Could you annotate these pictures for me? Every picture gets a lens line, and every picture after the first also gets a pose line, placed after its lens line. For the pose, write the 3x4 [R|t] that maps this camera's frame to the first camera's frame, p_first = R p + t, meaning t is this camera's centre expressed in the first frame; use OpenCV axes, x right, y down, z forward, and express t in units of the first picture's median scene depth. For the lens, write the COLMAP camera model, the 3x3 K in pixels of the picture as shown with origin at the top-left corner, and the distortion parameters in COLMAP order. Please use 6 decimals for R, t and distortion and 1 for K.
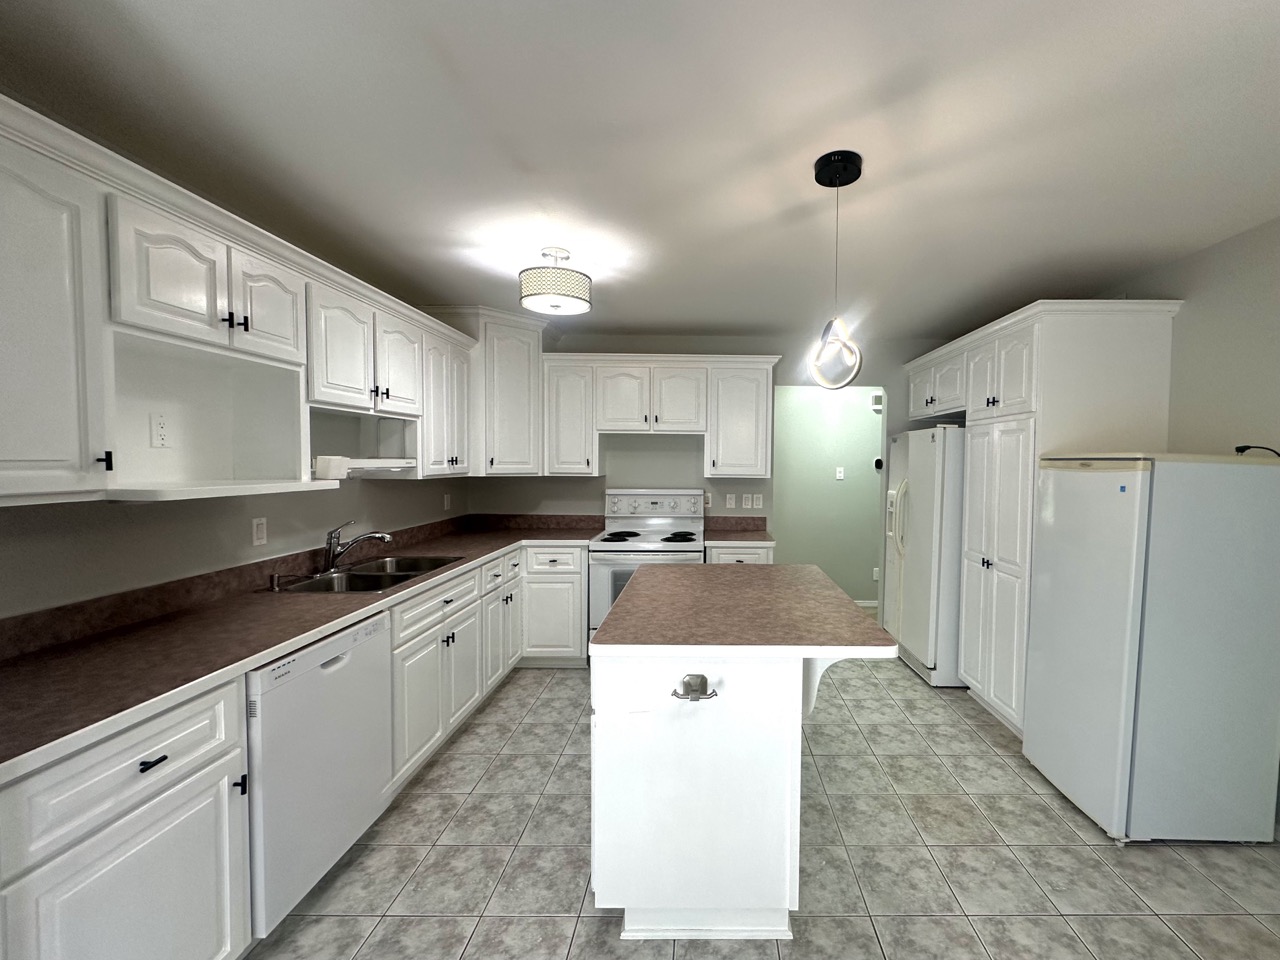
lens RADIAL K [[519.7, 0, 639.8], [0, 519.7, 491.8], [0, 0, 1]] dist [-0.002020, -0.000023]
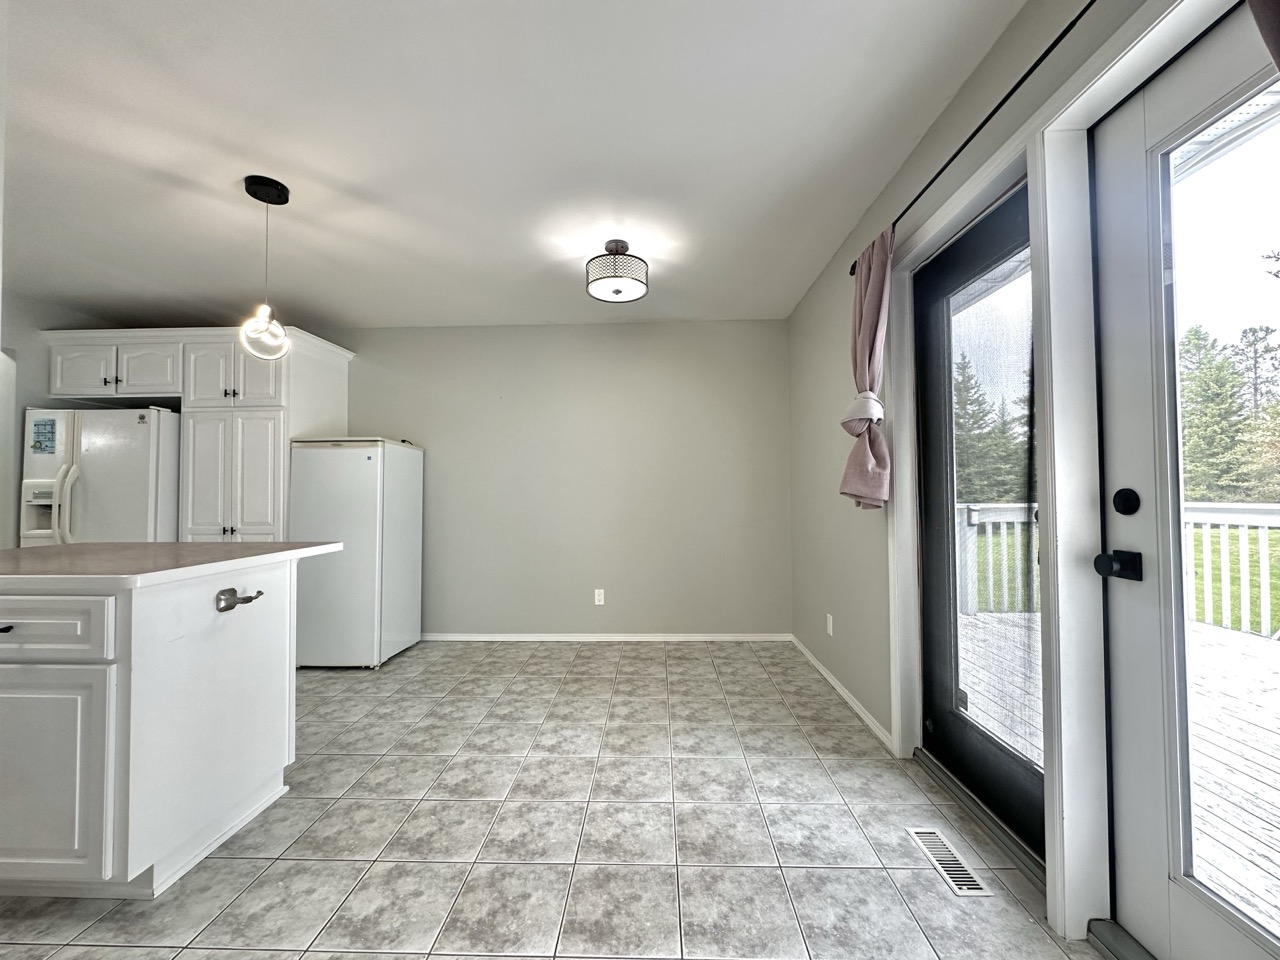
lens RADIAL K [[519.7, 0, 640.1], [0, 519.7, 480.9], [0, 0, 1]] dist [-0.002020, -0.000023]
pose [[0.039132, 0.015186, 0.999119, -0.679502], [0.044377, 0.998872, -0.016920, 0.127670], [-0.998248, 0.045000, 0.038414, 0.051935]]
